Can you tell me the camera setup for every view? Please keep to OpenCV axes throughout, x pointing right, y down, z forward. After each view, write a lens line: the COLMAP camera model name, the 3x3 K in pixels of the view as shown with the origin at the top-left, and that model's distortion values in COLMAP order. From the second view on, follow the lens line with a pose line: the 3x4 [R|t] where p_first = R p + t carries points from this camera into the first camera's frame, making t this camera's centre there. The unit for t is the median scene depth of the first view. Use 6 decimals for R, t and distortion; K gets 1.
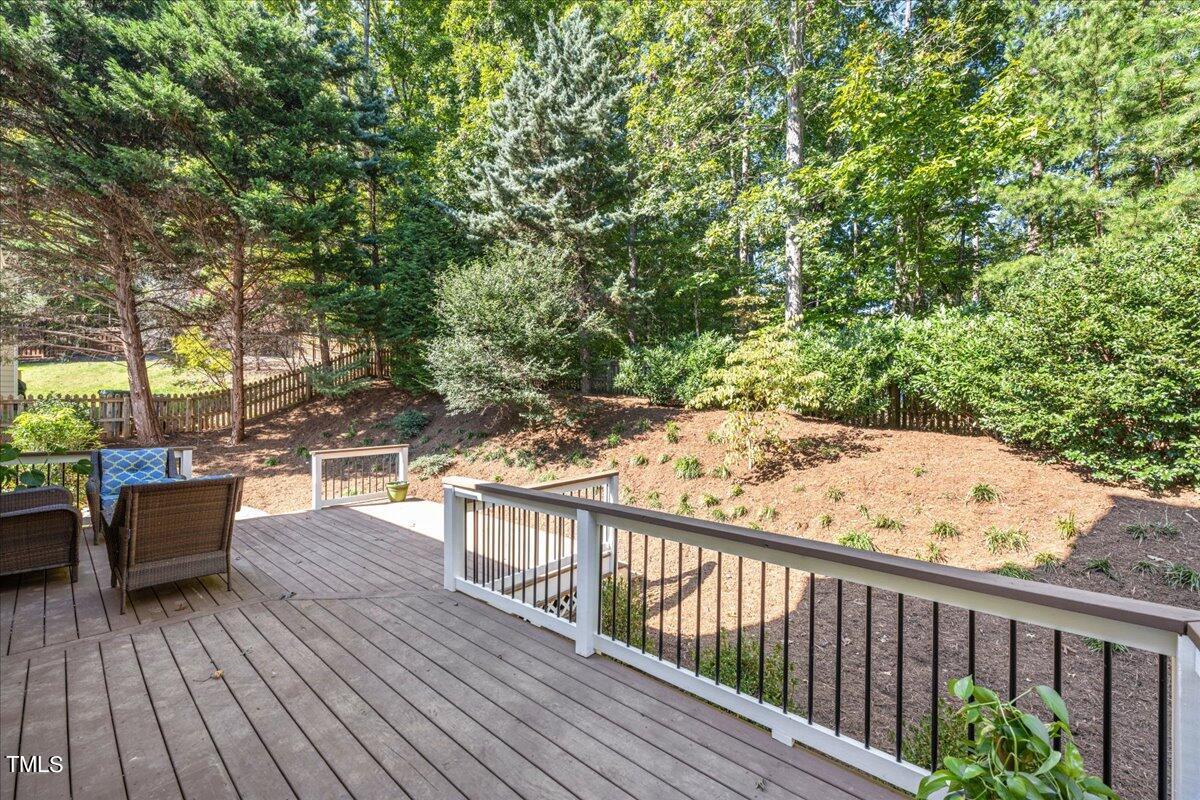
lens RADIAL K [[511.9, 0, 590.0], [0, 511.9, 400.3], [0, 0, 1]] dist [0.000358, -0.000318]
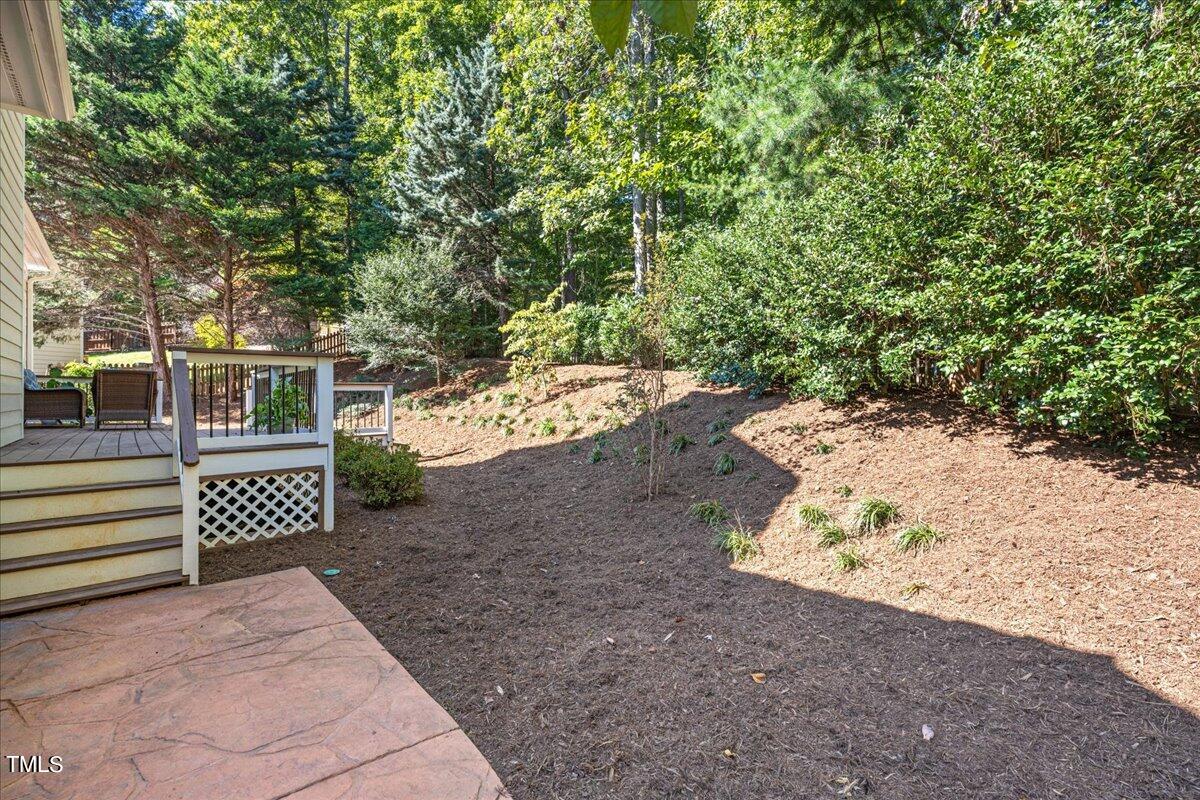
lens RADIAL K [[571.7, 0, 598.0], [0, 571.7, 394.4], [0, 0, 1]] dist [-0.001036, 0.000037]
pose [[0.991855, -0.011816, -0.126823, 0.497695], [0.010761, 0.999902, -0.009004, 0.108217], [0.126916, 0.007566, 0.991885, -0.370893]]
